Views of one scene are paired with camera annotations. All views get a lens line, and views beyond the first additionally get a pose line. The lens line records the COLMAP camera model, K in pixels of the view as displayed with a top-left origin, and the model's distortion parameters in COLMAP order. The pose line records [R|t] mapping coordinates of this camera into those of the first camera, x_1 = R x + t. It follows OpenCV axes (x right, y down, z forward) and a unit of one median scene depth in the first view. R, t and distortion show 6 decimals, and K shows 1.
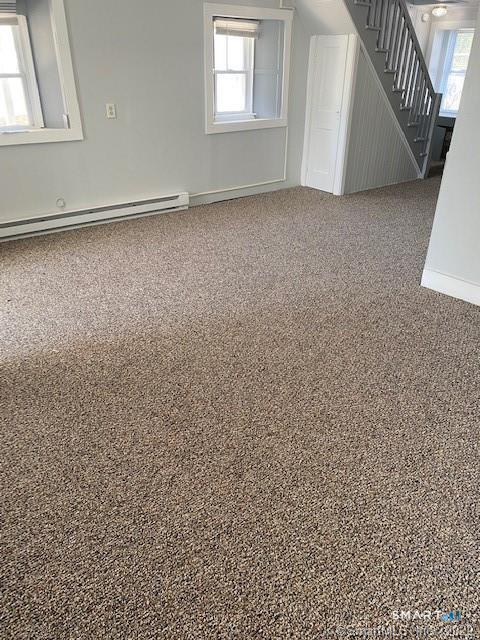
lens RADIAL K [[481.1, 0, 239.1], [0, 481.1, 323.6], [0, 0, 1]] dist [-0.004349, -0.002753]
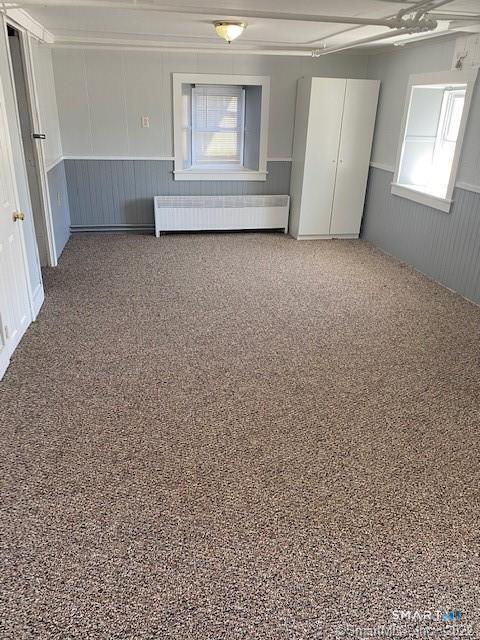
lens RADIAL K [[481.1, 0, 236.9], [0, 481.1, 316.4], [0, 0, 1]] dist [-0.004349, -0.002753]
pose [[-0.877480, -0.223701, 0.424248, -0.165205], [0.193471, 0.644302, 0.739894, -0.861053], [-0.438859, 0.731322, -0.522083, 1.518400]]
